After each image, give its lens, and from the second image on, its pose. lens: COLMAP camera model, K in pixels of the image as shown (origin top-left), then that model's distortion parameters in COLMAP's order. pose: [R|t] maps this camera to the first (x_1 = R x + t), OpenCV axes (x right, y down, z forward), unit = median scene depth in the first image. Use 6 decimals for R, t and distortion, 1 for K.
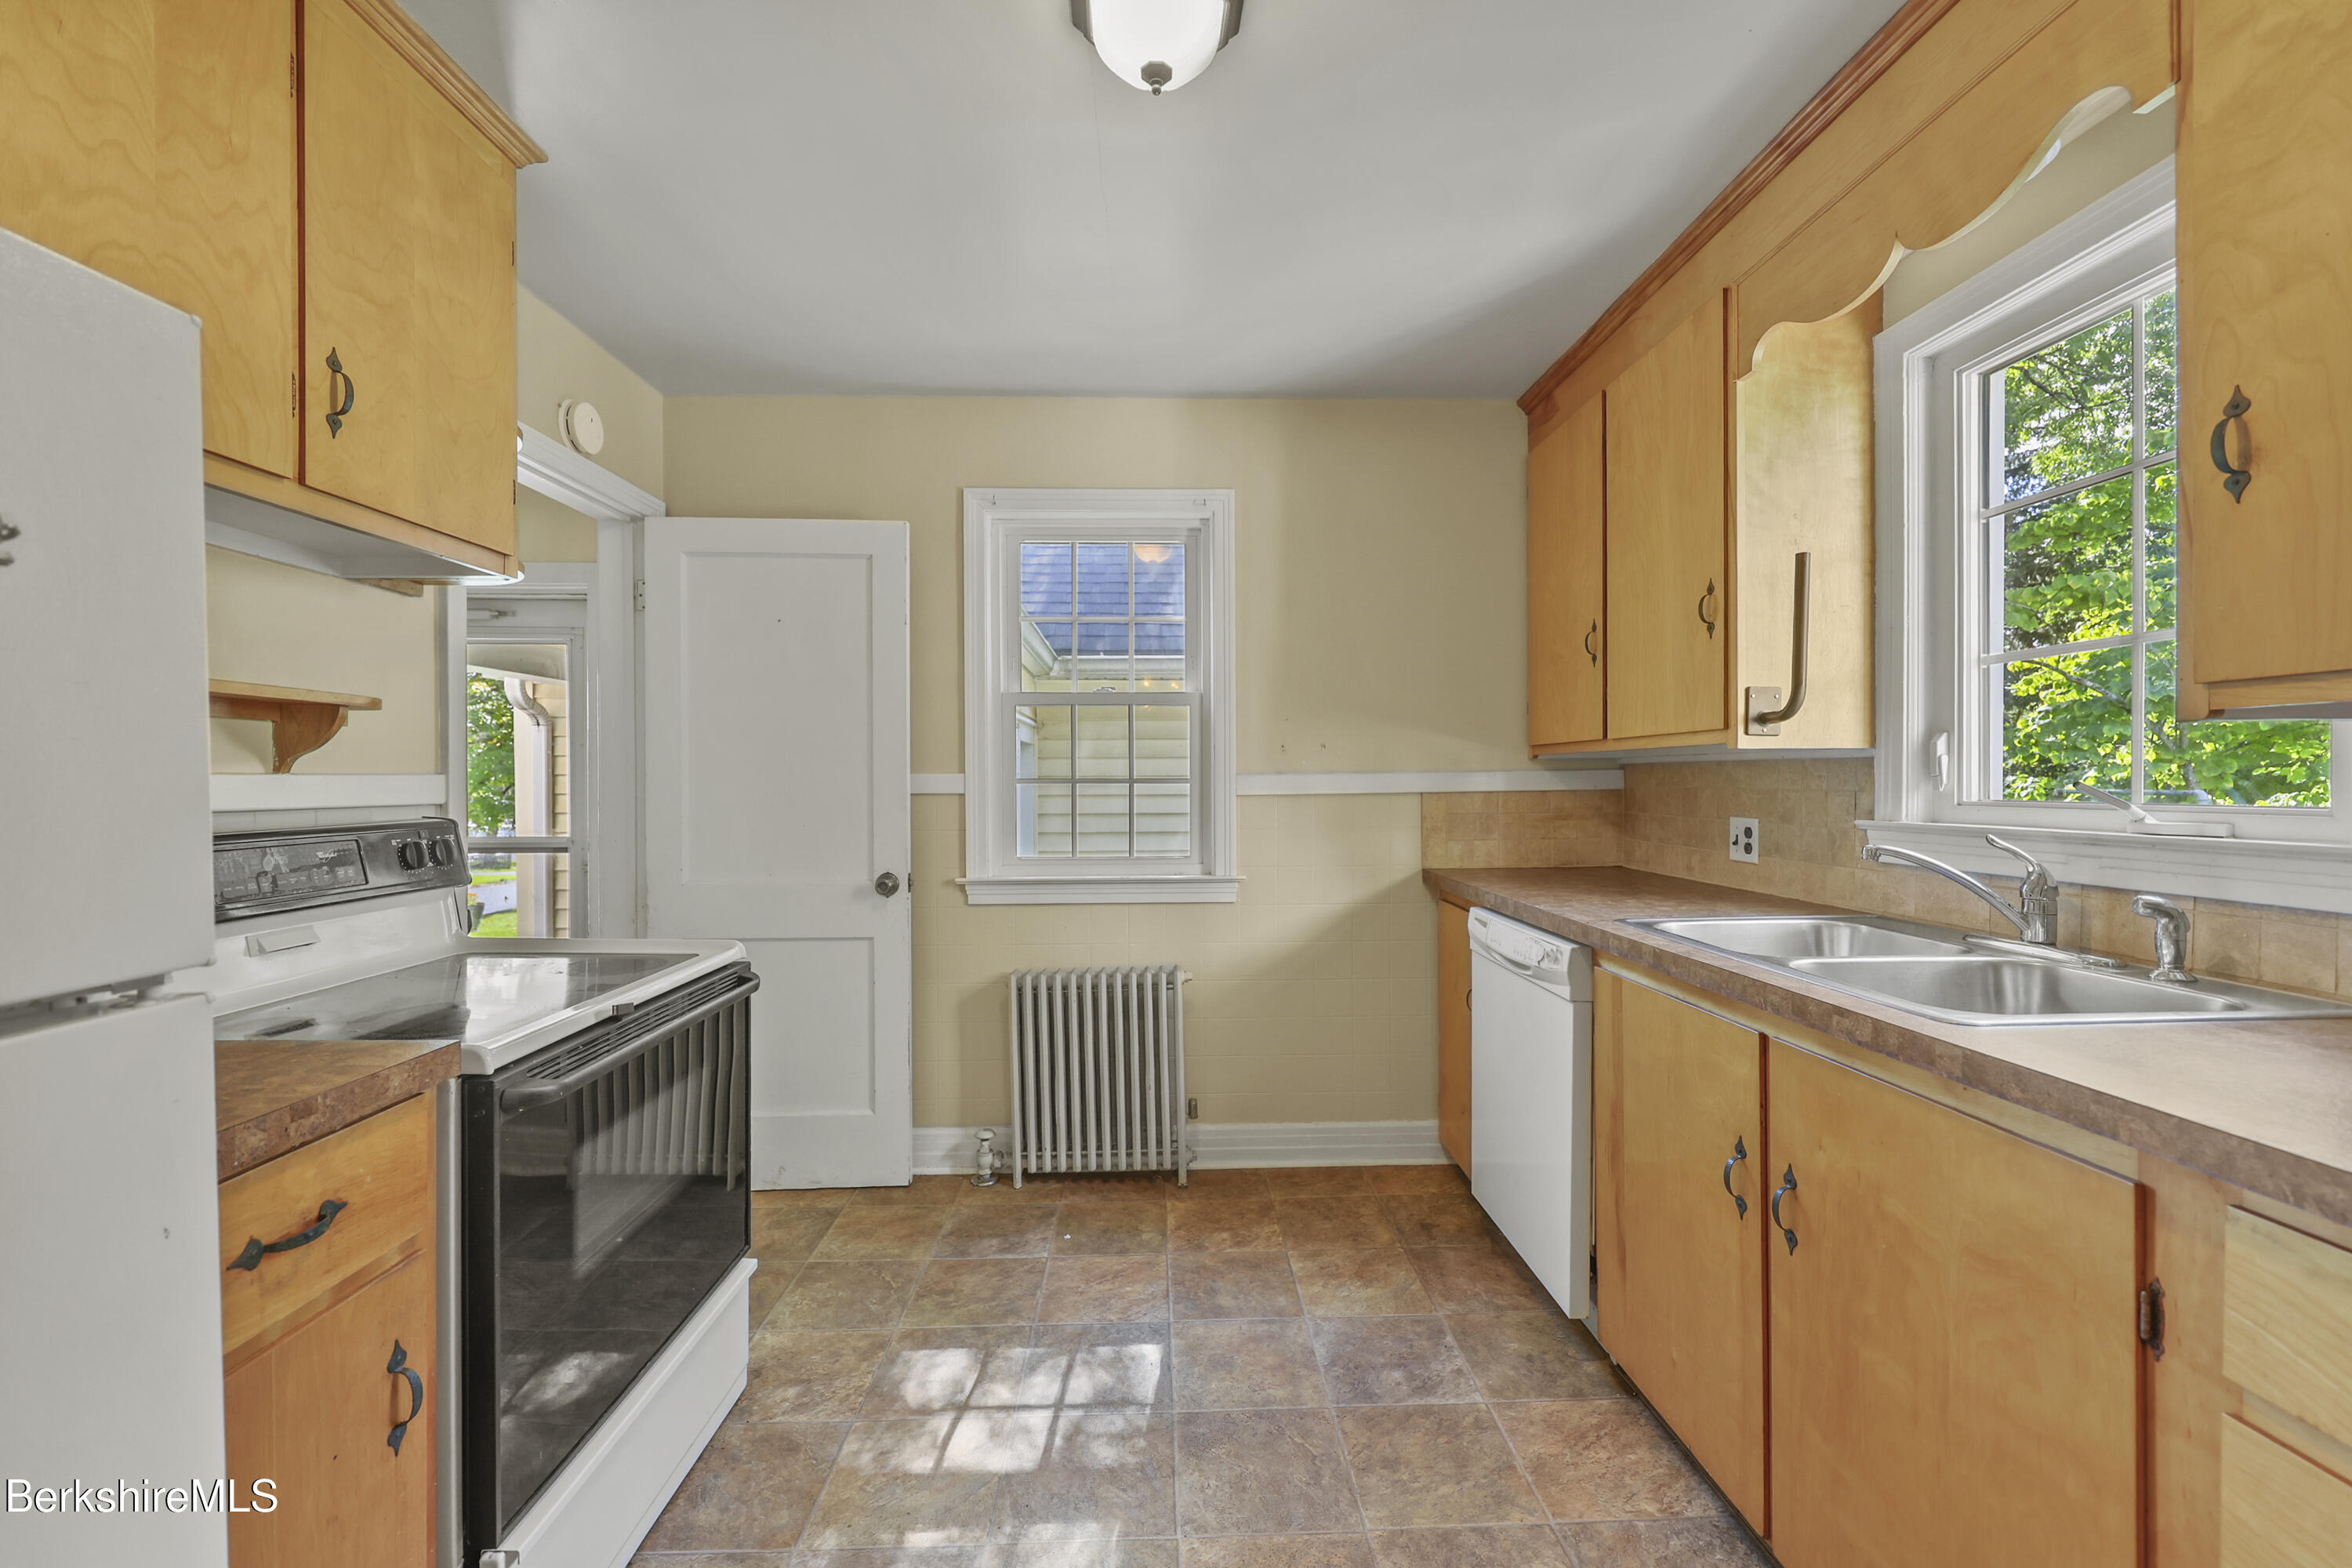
lens RADIAL K [[961.9, 0, 1178.3], [0, 961.9, 786.4], [0, 0, 1]] dist [-0.000477, 0.000089]
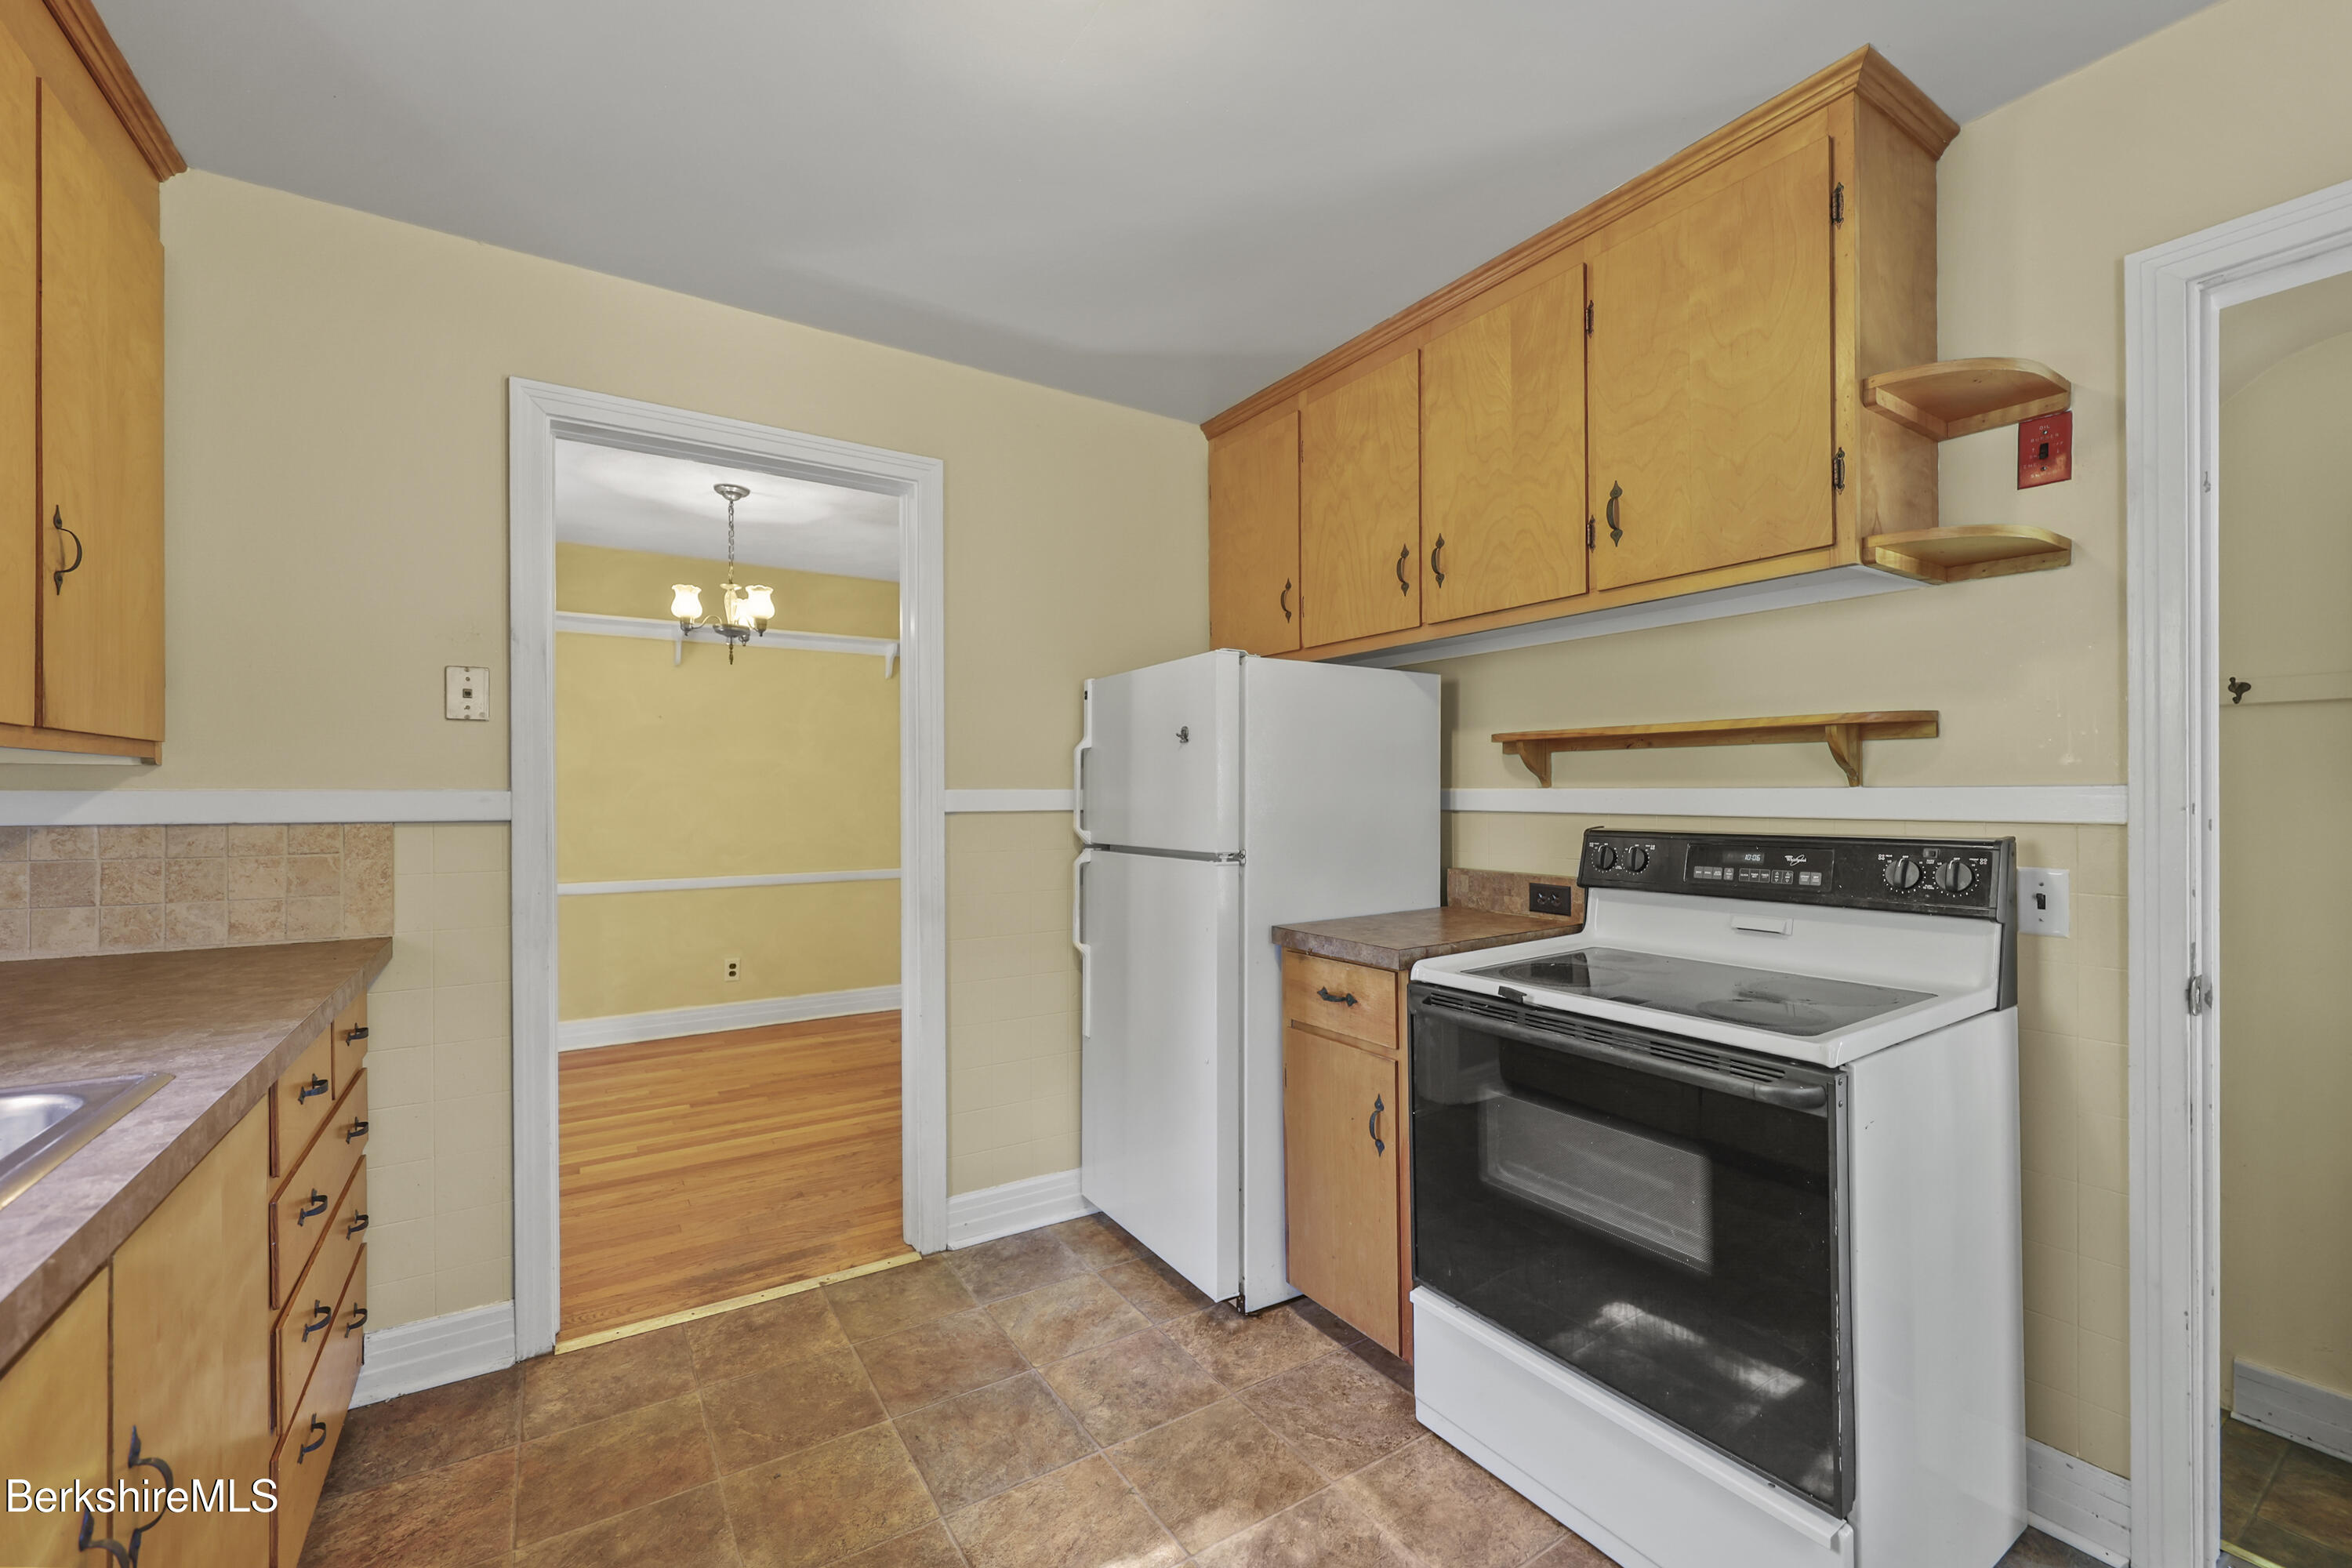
lens RADIAL K [[961.9, 0, 1171.2], [0, 961.9, 789.0], [0, 0, 1]] dist [-0.000477, 0.000089]
pose [[-0.858628, 0.004381, -0.512580, 0.261554], [0.002529, 0.999988, 0.004311, -0.013894], [0.512592, 0.002405, -0.858629, 1.270818]]
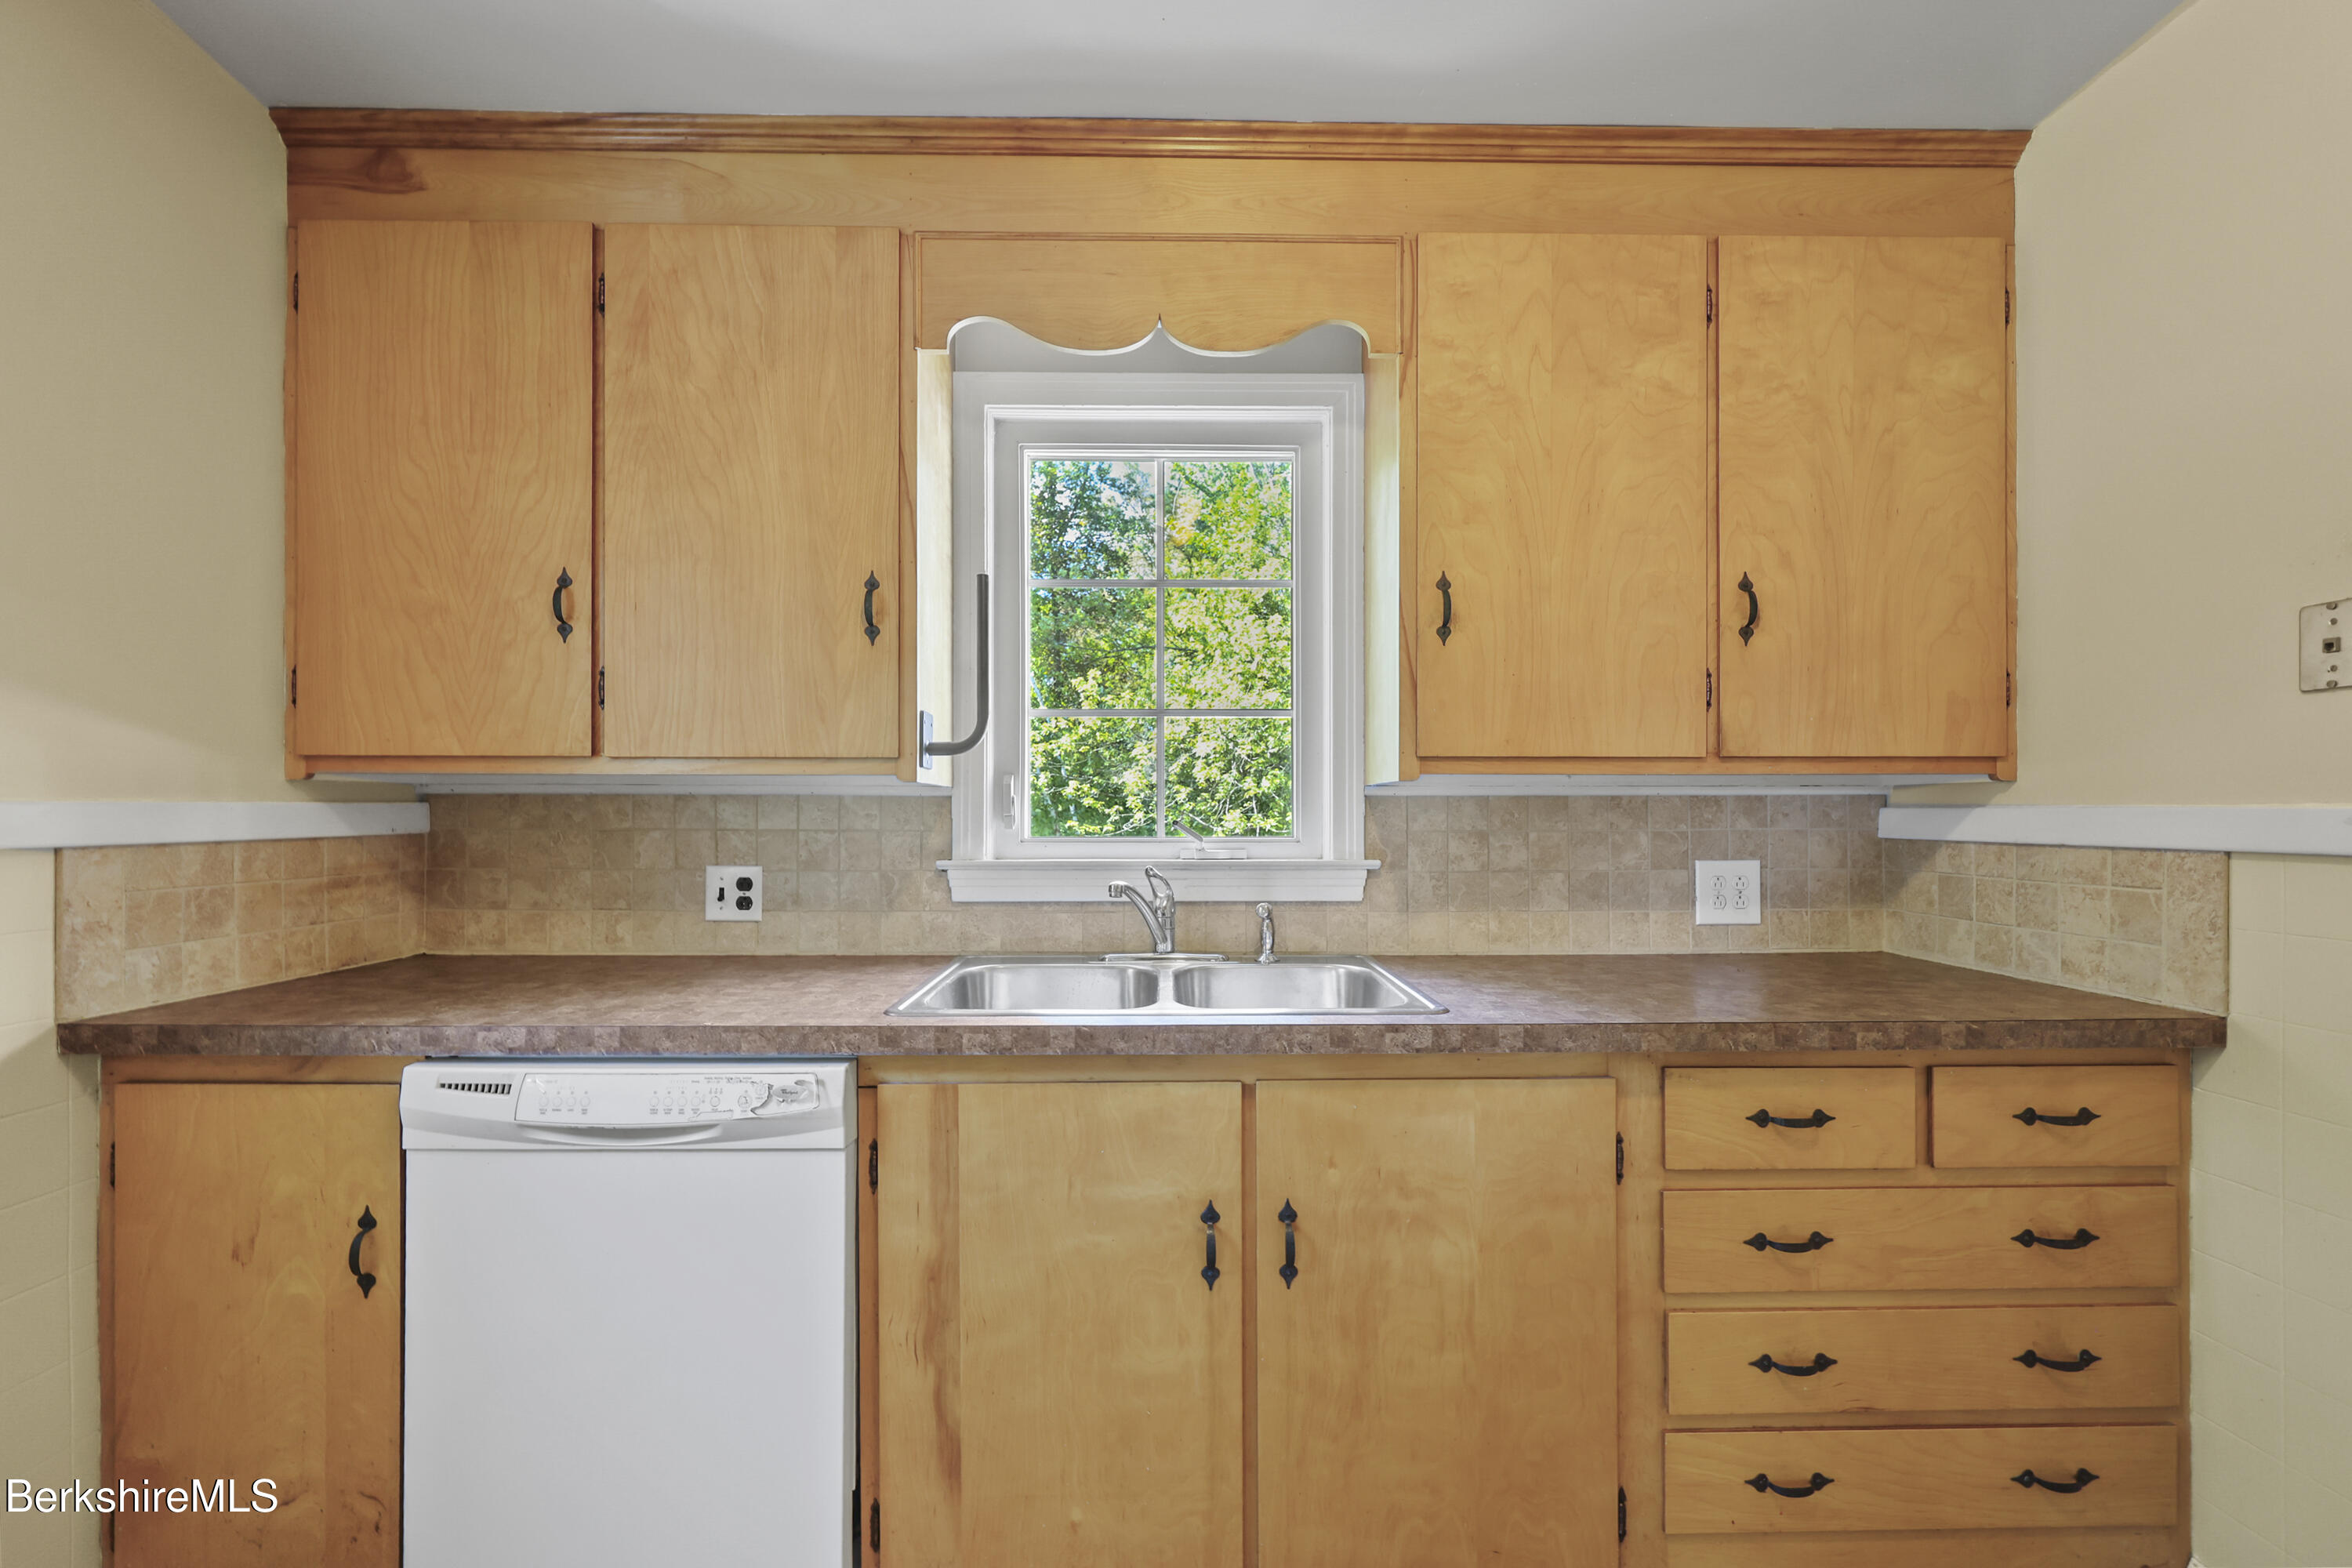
lens RADIAL K [[961.9, 0, 1208.4], [0, 961.9, 810.9], [0, 0, 1]] dist [-0.000477, 0.000089]
pose [[0.015686, 0.010467, 0.999822, -0.256039], [0.005524, 0.999929, -0.010555, -0.003318], [-0.999862, 0.005688, 0.015627, 0.723309]]
